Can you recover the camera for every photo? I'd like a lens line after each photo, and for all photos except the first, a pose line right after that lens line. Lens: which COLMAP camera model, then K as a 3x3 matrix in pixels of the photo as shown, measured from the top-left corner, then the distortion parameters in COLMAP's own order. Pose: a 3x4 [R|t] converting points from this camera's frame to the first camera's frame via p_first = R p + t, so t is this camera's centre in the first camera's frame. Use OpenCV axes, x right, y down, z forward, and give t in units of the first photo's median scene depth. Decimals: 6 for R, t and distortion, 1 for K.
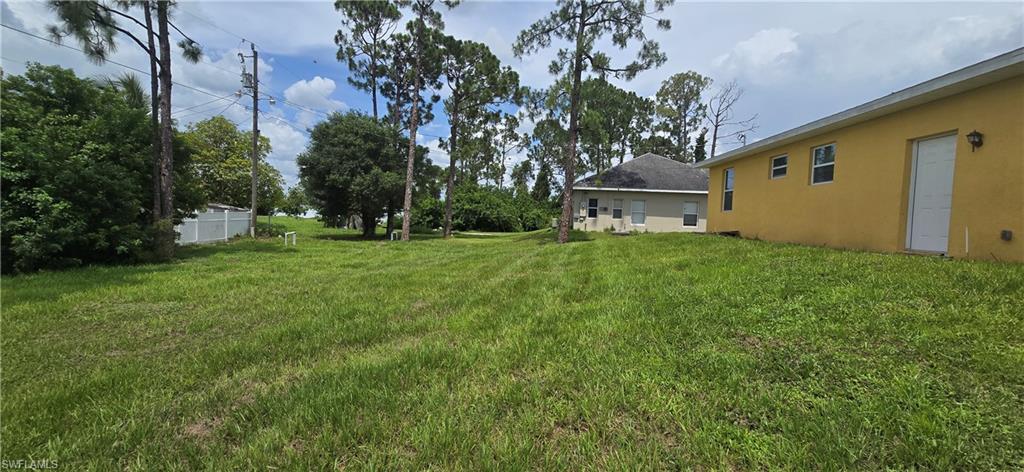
lens RADIAL K [[419.2, 0, 517.5], [0, 419.2, 237.3], [0, 0, 1]] dist [-0.000329, 0.000673]
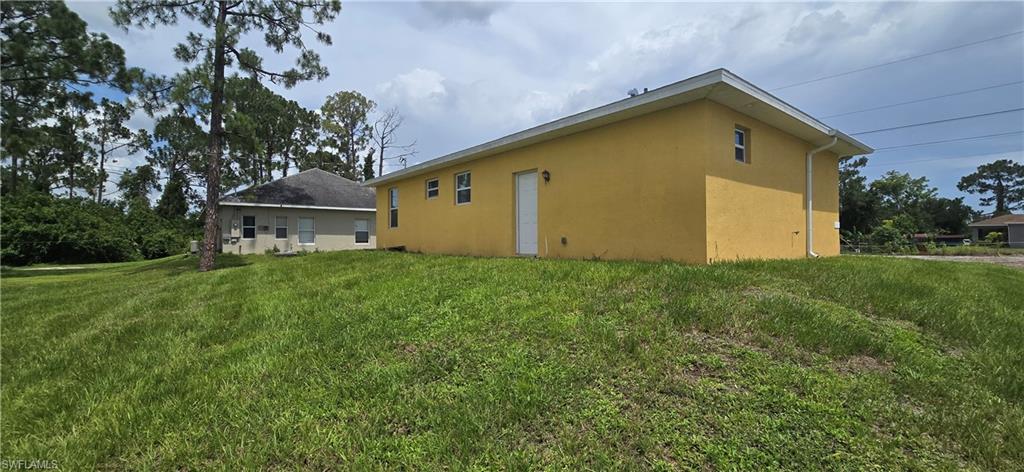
lens RADIAL K [[419.2, 0, 517.3], [0, 419.2, 236.5], [0, 0, 1]] dist [-0.000329, 0.000673]
pose [[0.738306, -0.033824, 0.673617, 0.008009], [0.062454, 0.997879, -0.018346, -0.000835], [-0.671568, 0.055615, 0.738853, -0.000008]]
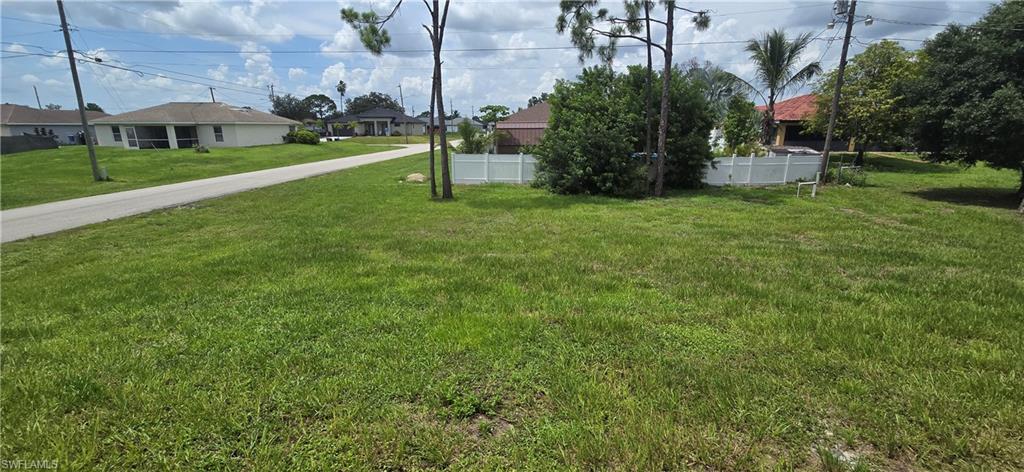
lens RADIAL K [[419.2, 0, 515.5], [0, 419.2, 238.3], [0, 0, 1]] dist [-0.000329, 0.000673]
pose [[0.013229, 0.220789, -0.975232, 0.319171], [-0.047758, 0.974344, 0.219940, -0.056099], [0.998771, 0.043666, 0.023434, 0.310550]]
